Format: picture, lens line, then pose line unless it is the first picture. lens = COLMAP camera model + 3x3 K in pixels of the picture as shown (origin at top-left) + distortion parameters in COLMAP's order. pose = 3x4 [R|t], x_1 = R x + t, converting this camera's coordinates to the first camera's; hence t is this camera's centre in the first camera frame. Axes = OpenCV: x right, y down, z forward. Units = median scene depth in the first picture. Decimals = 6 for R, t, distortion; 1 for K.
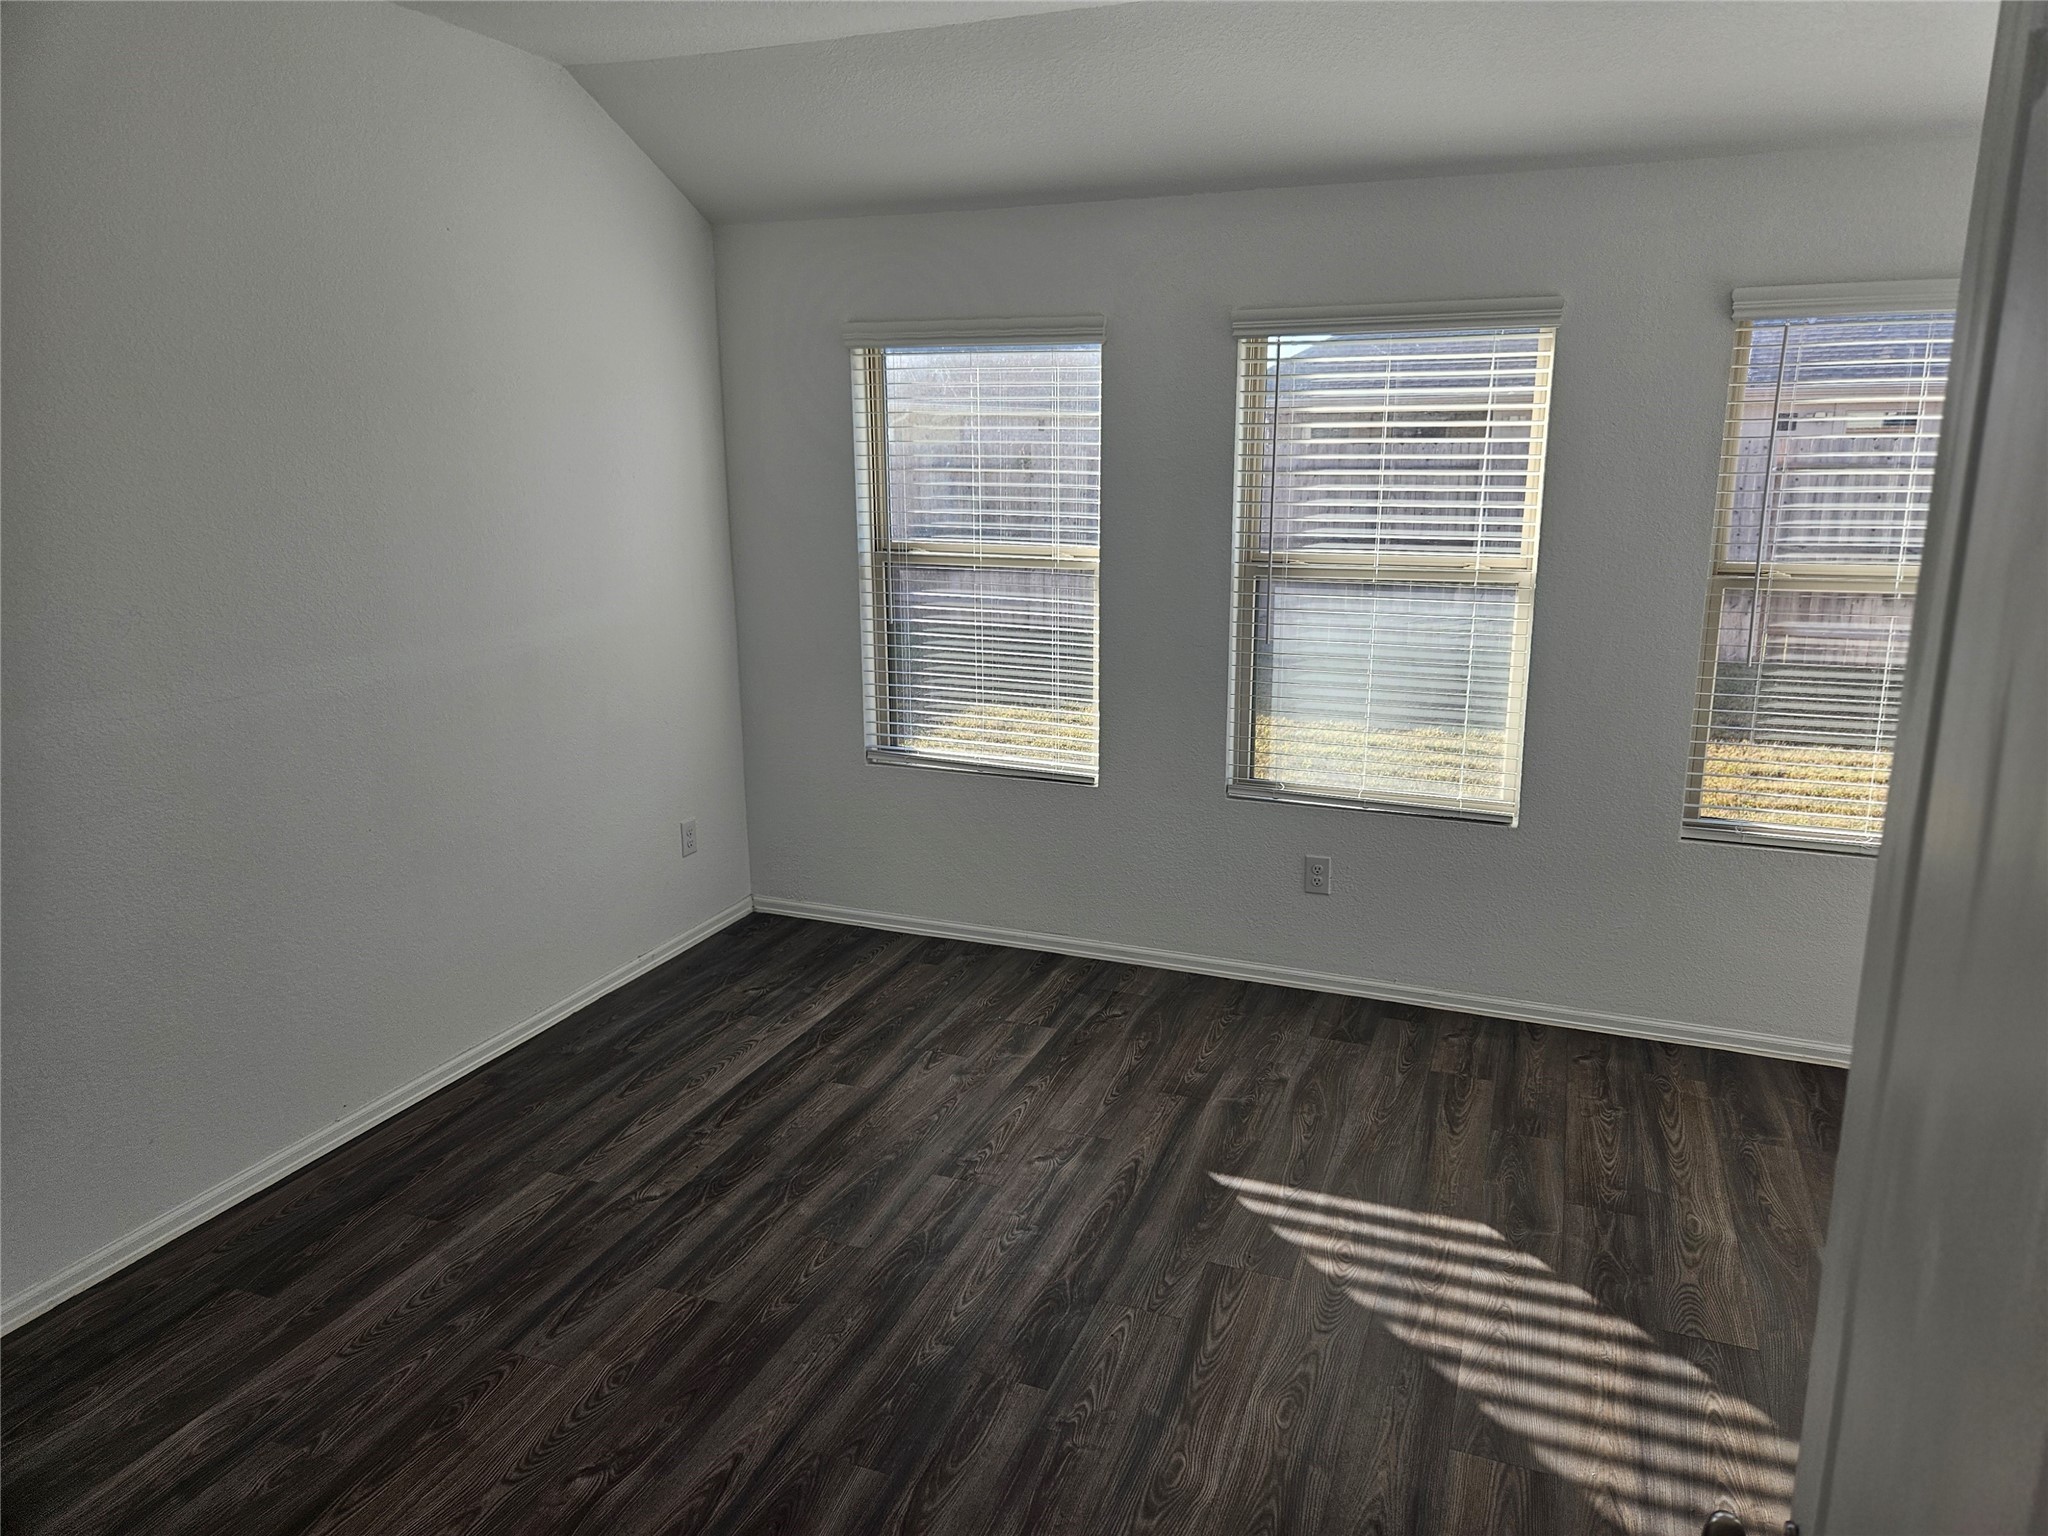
lens RADIAL K [[1357.2, 0, 1079.3], [0, 1357.2, 755.2], [0, 0, 1]] dist [0.067928, -0.041612]
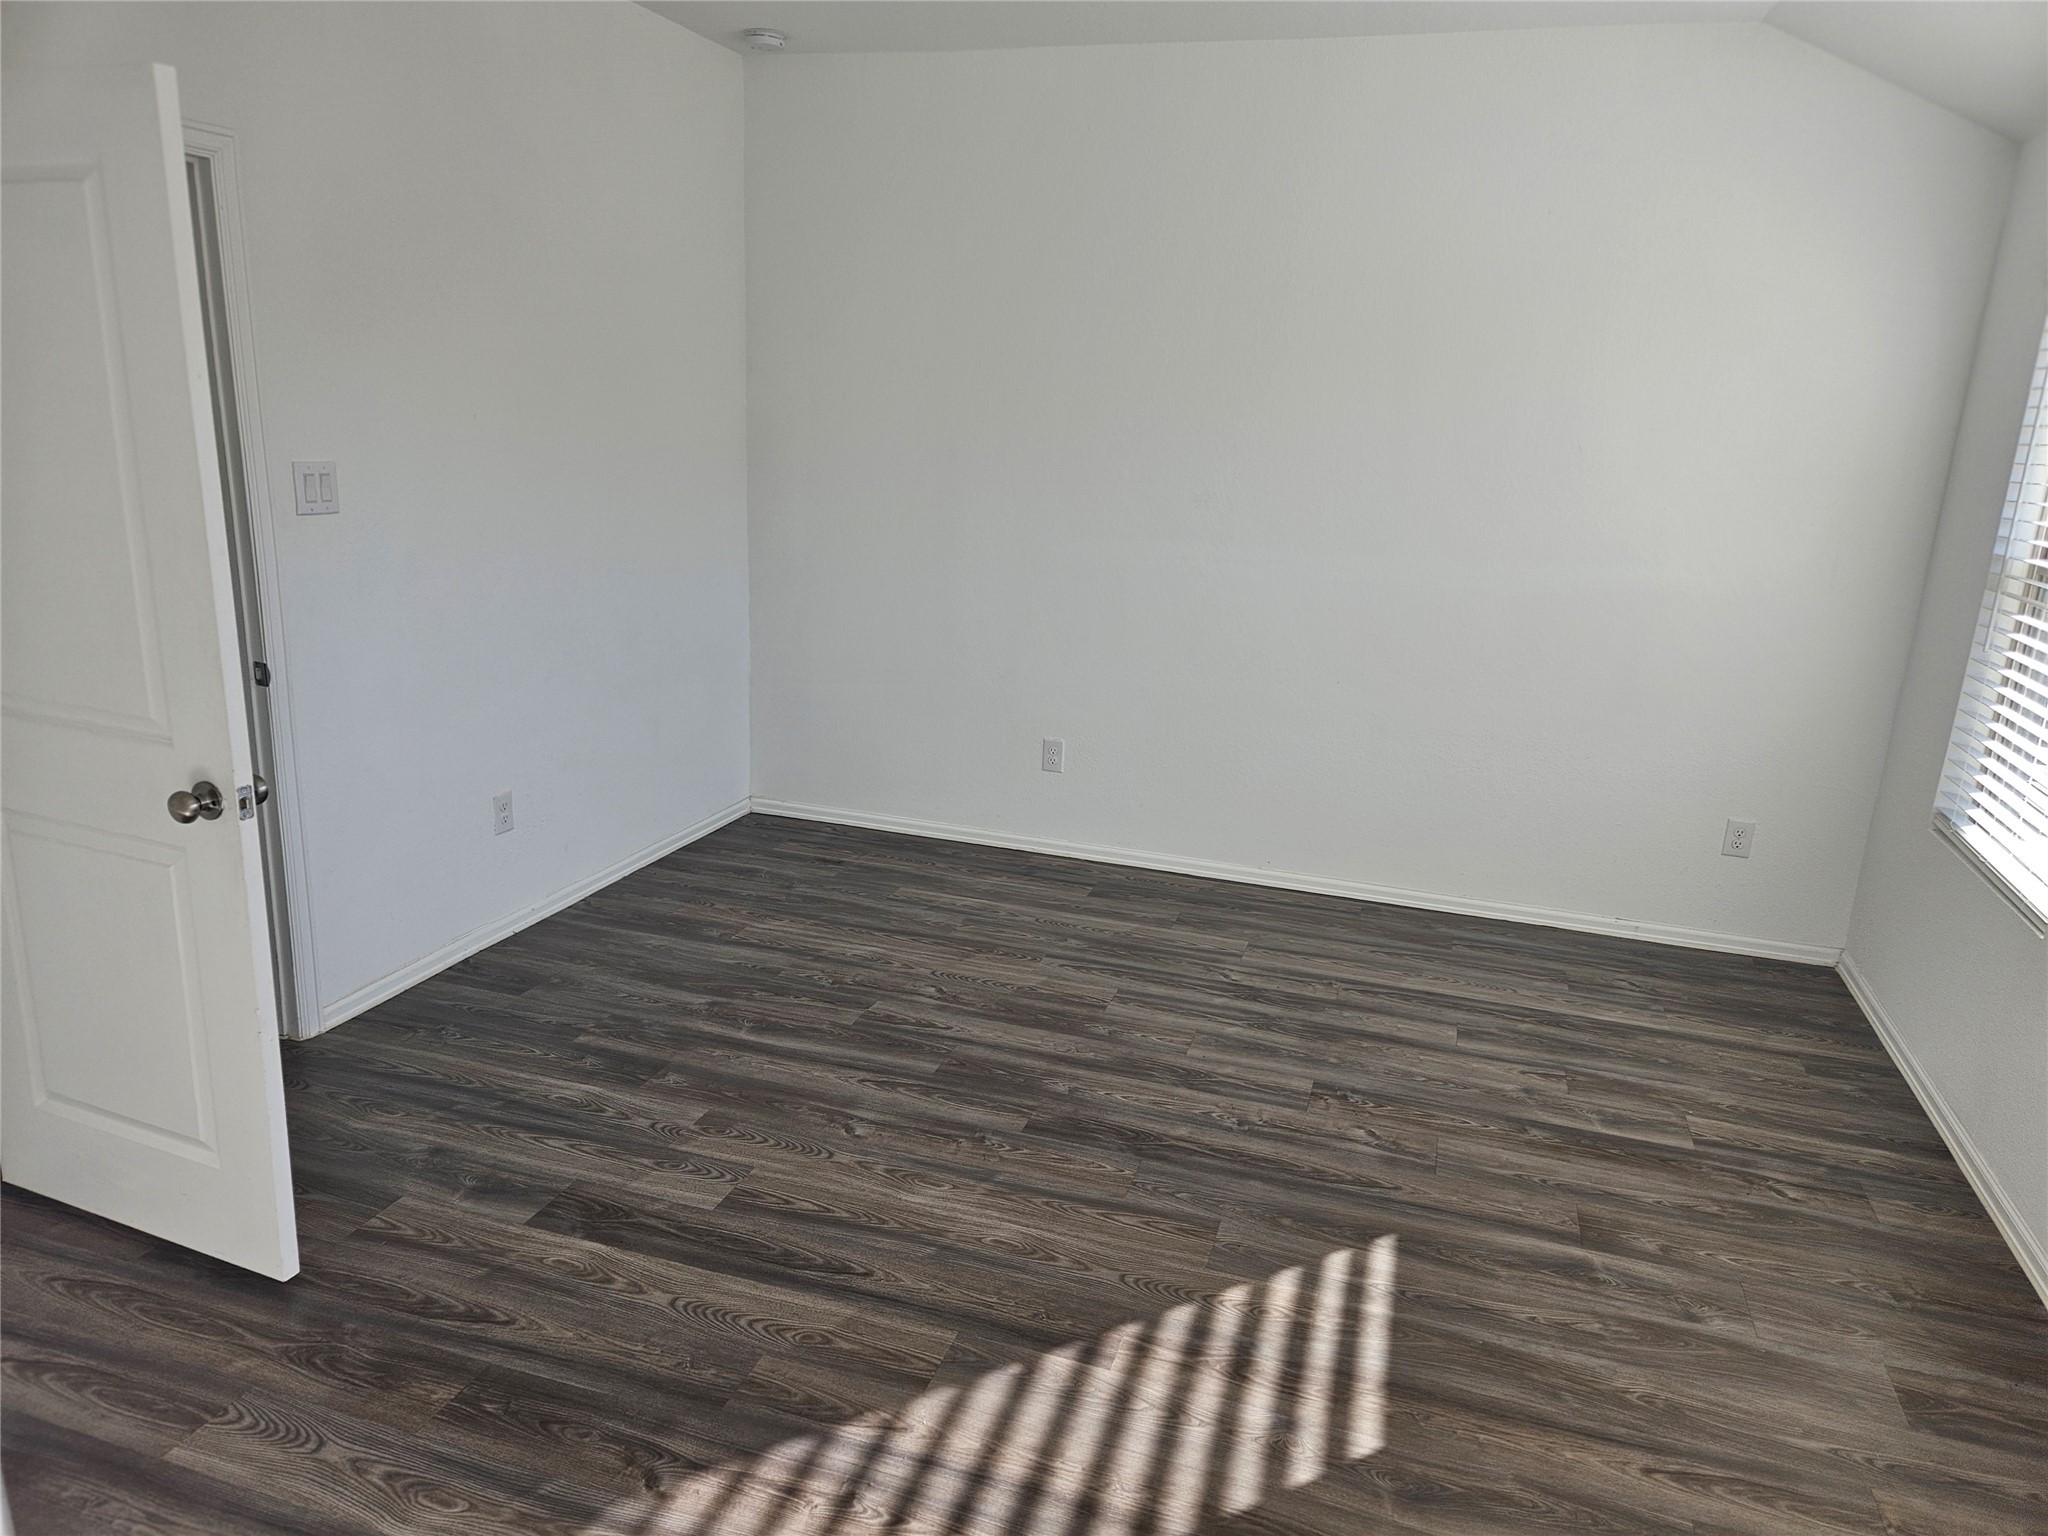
lens RADIAL K [[1357.2, 0, 1025.6], [0, 1357.2, 766.0], [0, 0, 1]] dist [0.067928, -0.041612]
pose [[0.047428, 0.255257, -0.965709, 0.888170], [-0.266756, 0.934921, 0.234018, -0.115562], [0.962596, 0.246510, 0.112433, 0.637073]]
